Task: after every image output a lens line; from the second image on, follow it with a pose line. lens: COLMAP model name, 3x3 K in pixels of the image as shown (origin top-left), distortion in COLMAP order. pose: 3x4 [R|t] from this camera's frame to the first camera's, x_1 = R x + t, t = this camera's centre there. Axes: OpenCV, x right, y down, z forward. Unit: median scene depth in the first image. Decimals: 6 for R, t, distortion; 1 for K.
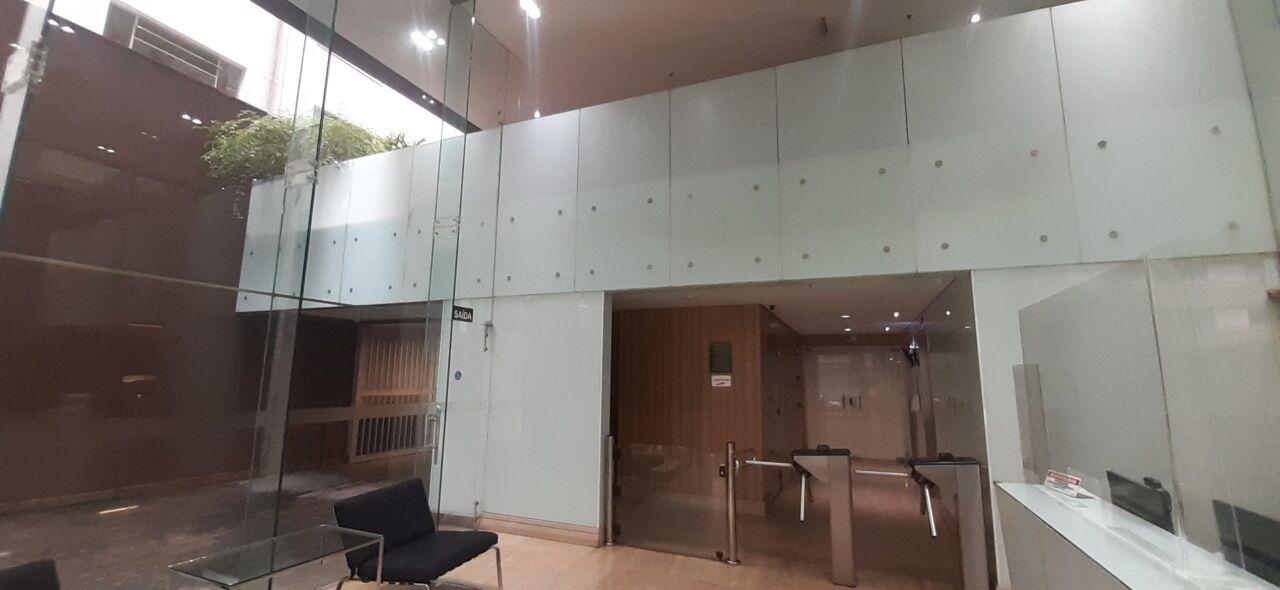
lens RADIAL K [[509.4, 0, 637.7], [0, 509.4, 297.5], [0, 0, 1]] dist [0.003179, -0.011279]
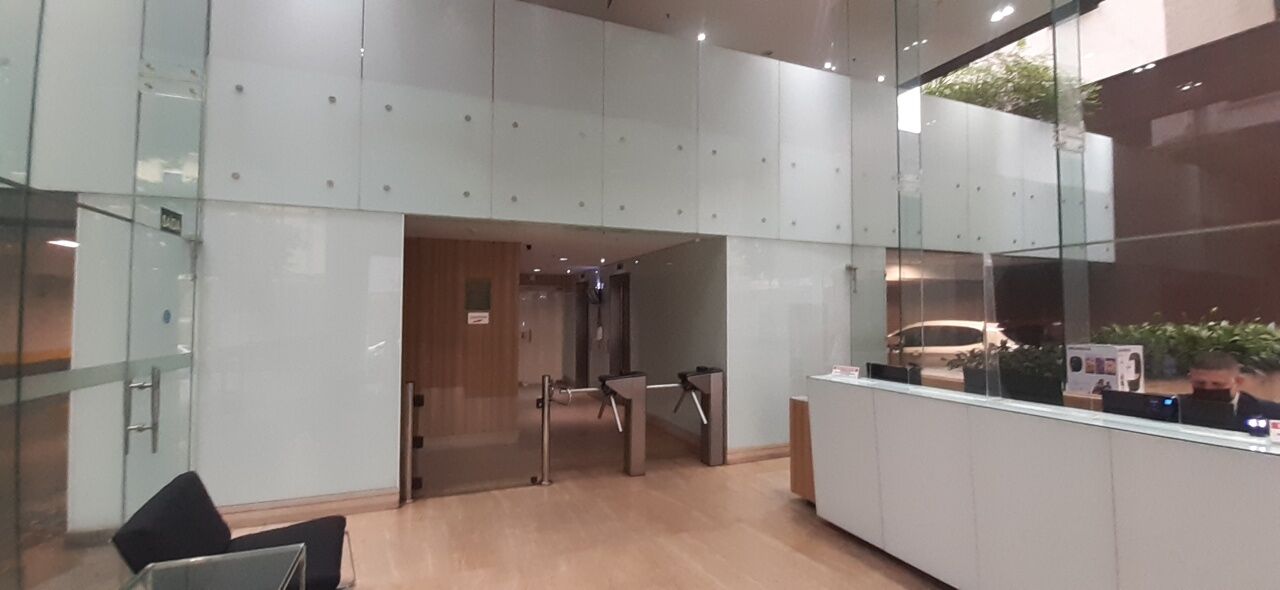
lens RADIAL K [[509.4, 0, 633.6], [0, 509.4, 298.0], [0, 0, 1]] dist [0.003179, -0.011279]
pose [[0.705168, 0.009498, 0.708977, -0.409504], [-0.098011, 0.991617, 0.084201, 0.017727], [-0.702234, -0.128863, 0.700187, 0.143745]]
